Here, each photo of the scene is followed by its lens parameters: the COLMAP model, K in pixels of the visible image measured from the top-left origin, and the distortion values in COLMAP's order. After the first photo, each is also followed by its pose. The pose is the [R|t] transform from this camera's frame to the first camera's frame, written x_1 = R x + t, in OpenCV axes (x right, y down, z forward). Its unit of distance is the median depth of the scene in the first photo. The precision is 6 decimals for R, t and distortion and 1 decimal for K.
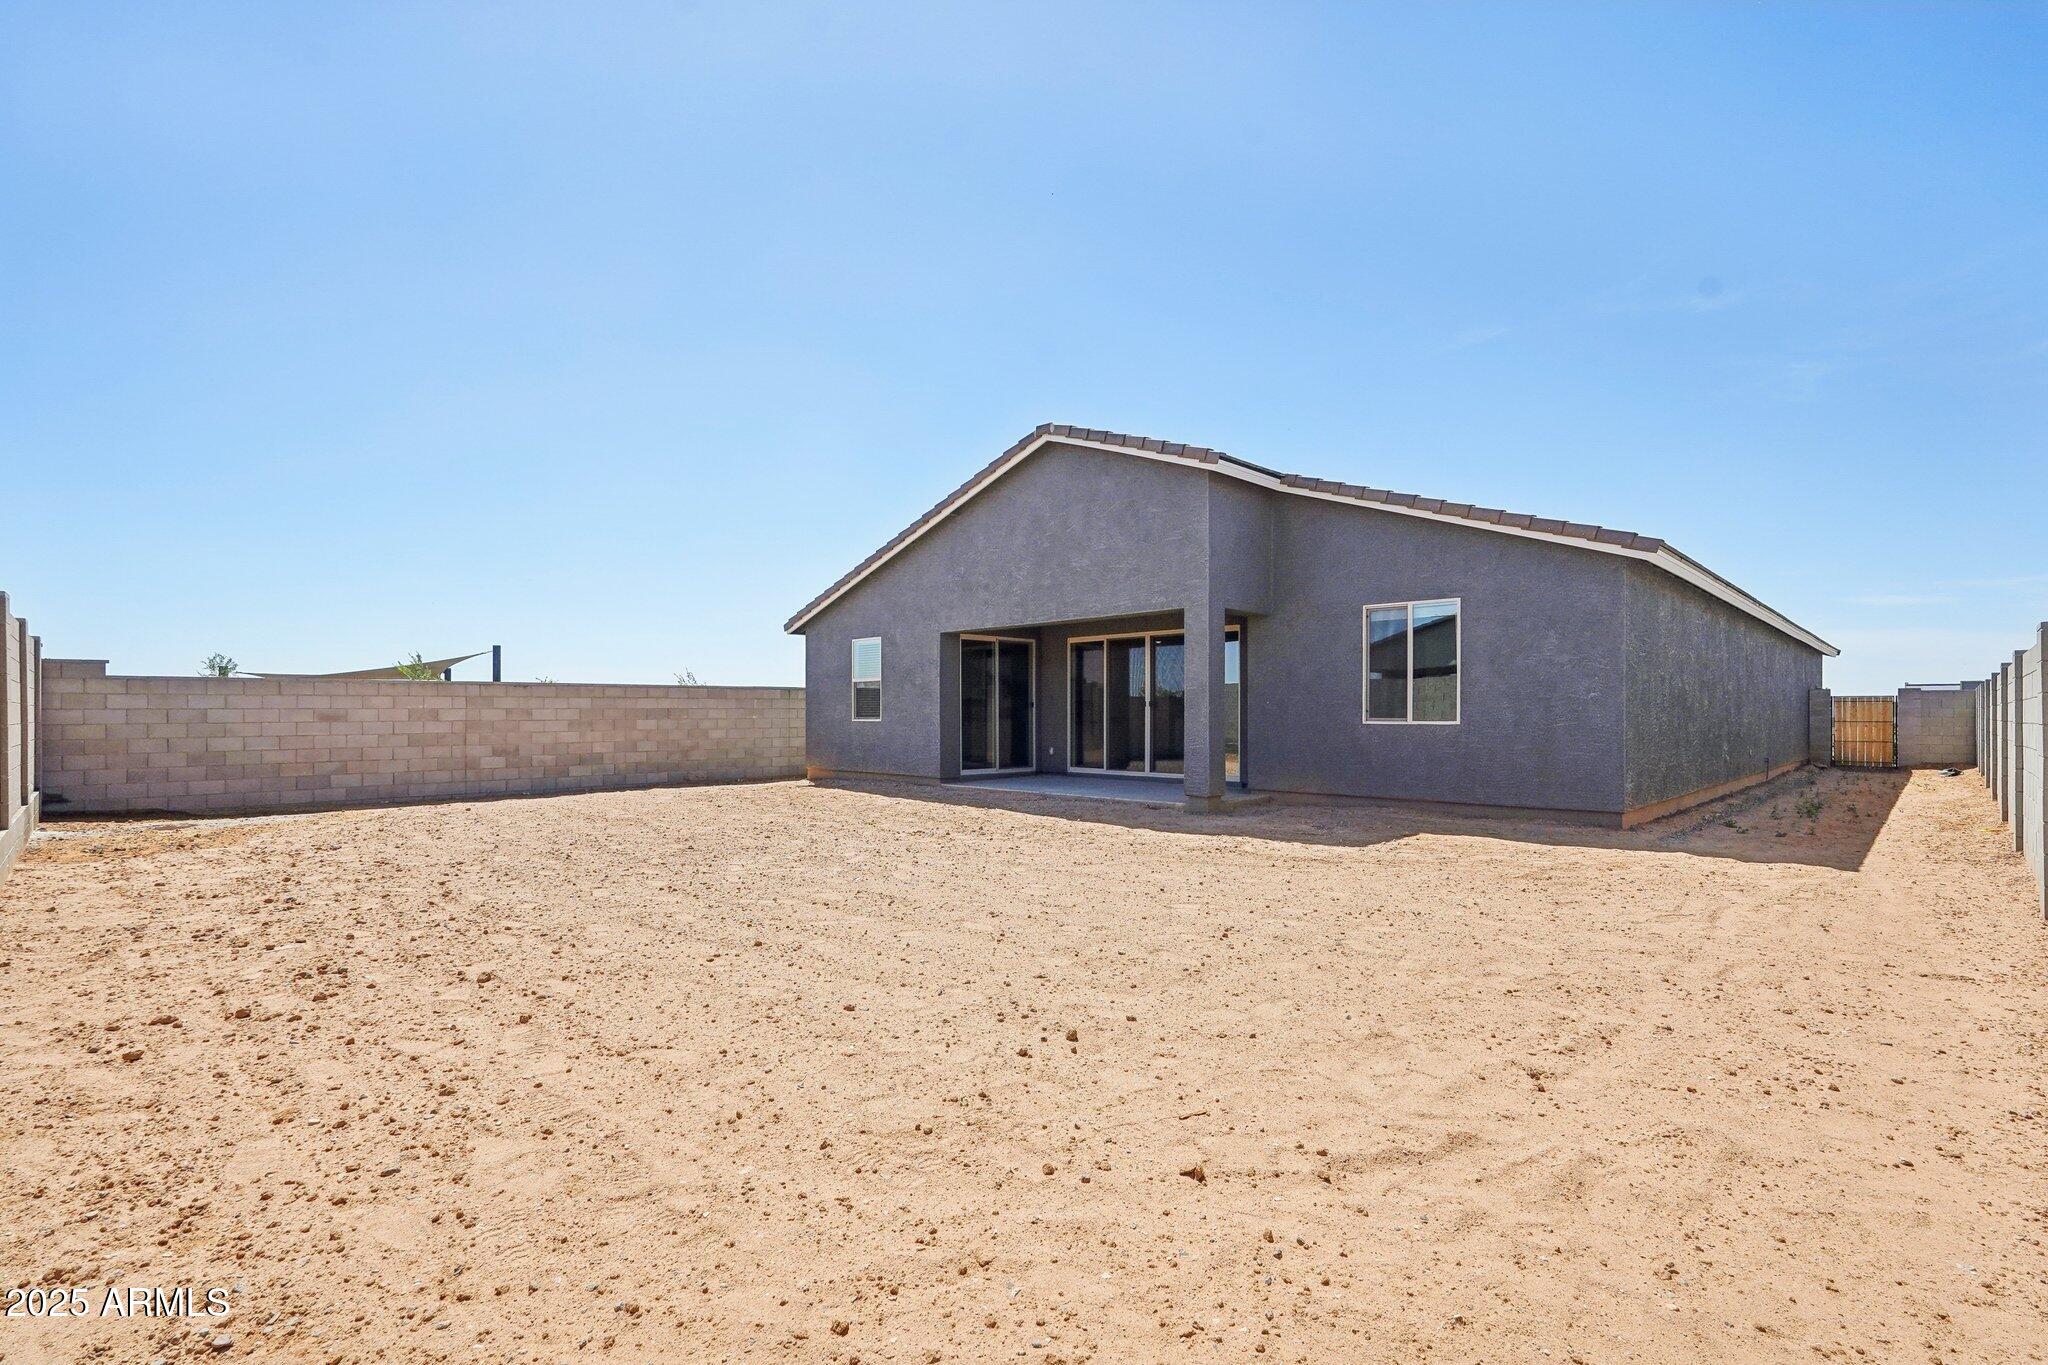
lens RADIAL K [[920.0, 0, 1011.8], [0, 920.0, 703.0], [0, 0, 1]] dist [-0.005385, 0.005516]
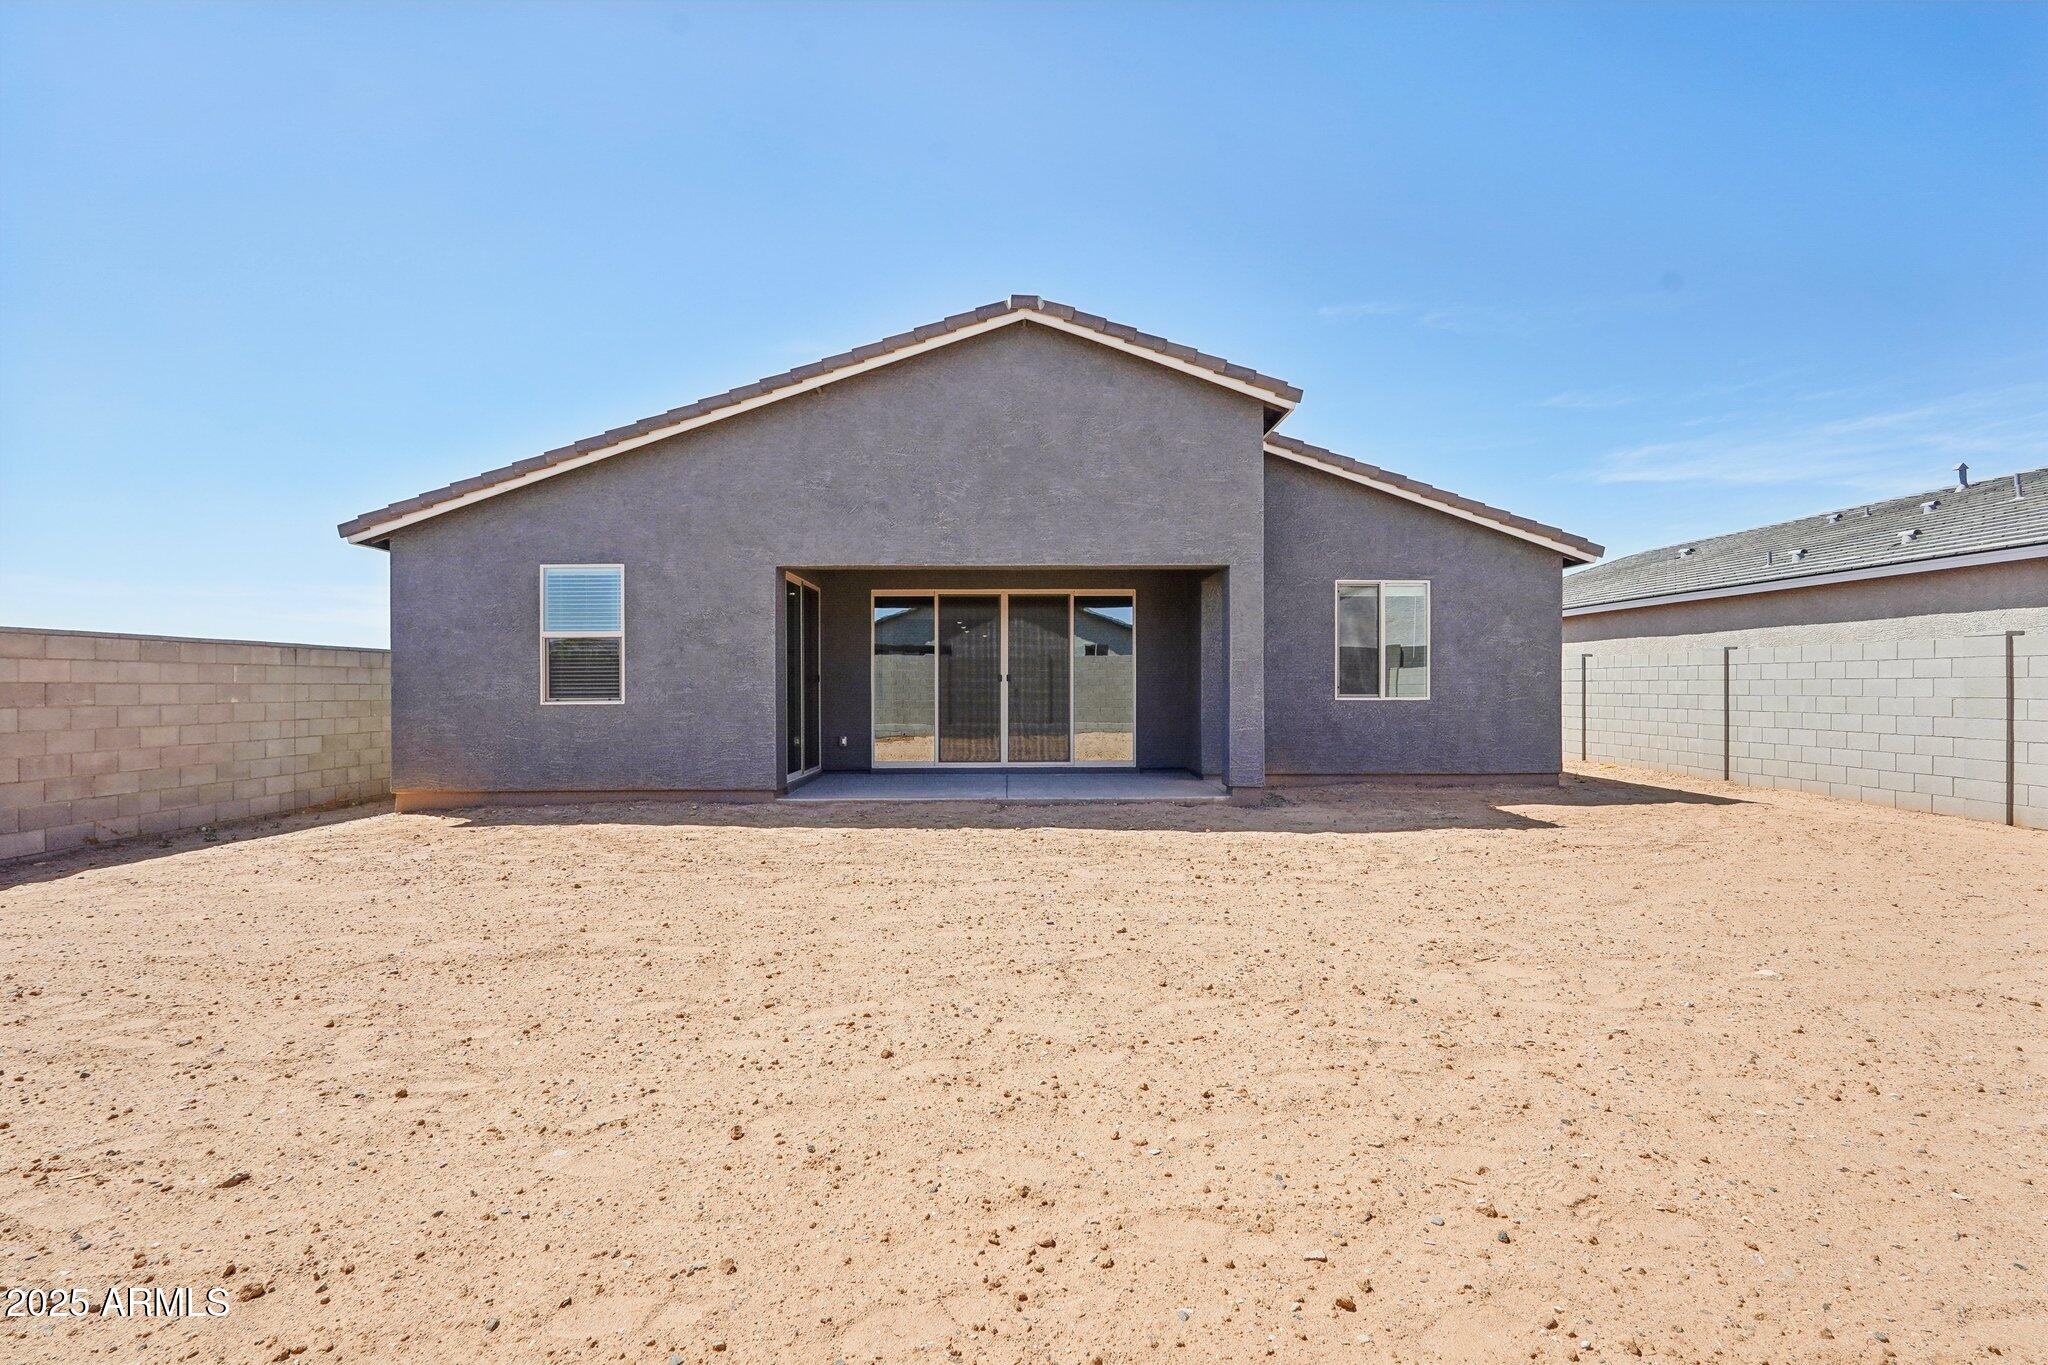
lens RADIAL K [[920.0, 0, 1017.0], [0, 920.0, 686.4], [0, 0, 1]] dist [-0.005385, 0.005516]
pose [[0.694757, 0.001418, 0.719243, -0.416009], [-0.005280, 0.999981, 0.003129, 0.004861], [-0.719226, -0.005971, 0.694751, 0.417426]]
